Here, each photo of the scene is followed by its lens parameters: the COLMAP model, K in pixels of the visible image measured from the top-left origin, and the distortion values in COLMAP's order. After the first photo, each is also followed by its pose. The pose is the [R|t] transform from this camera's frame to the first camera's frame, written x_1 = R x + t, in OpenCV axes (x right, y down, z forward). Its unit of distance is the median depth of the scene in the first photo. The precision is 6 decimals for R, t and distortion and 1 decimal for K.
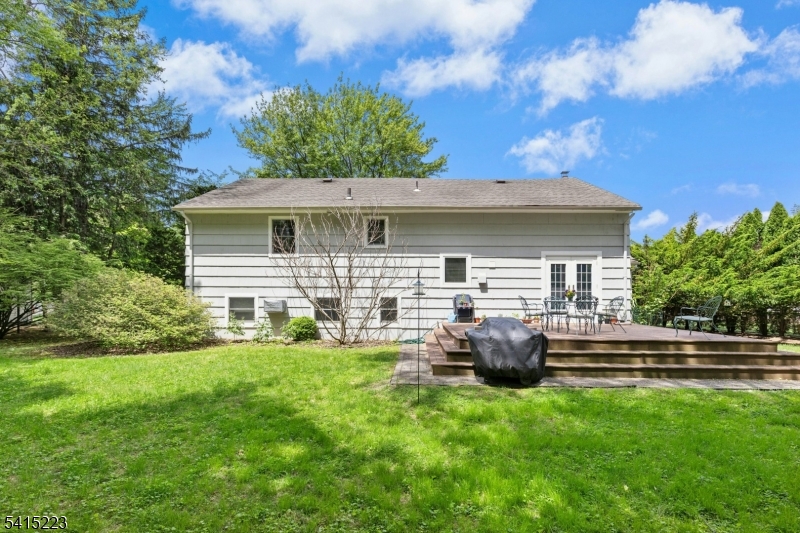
lens RADIAL K [[377.6, 0, 401.1], [0, 377.6, 297.5], [0, 0, 1]] dist [0.000903, 0.000070]
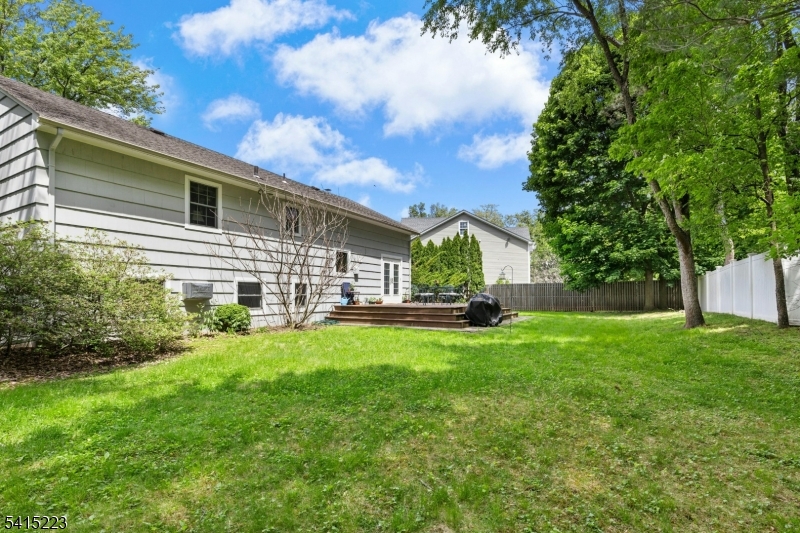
lens RADIAL K [[377.6, 0, 401.1], [0, 377.6, 297.5], [0, 0, 1]] dist [0.000903, 0.000070]
pose [[0.483633, -0.010216, 0.875211, -0.840281], [-0.029418, 0.999177, 0.027920, 0.001168], [-0.874777, -0.039250, 0.482934, 0.238446]]
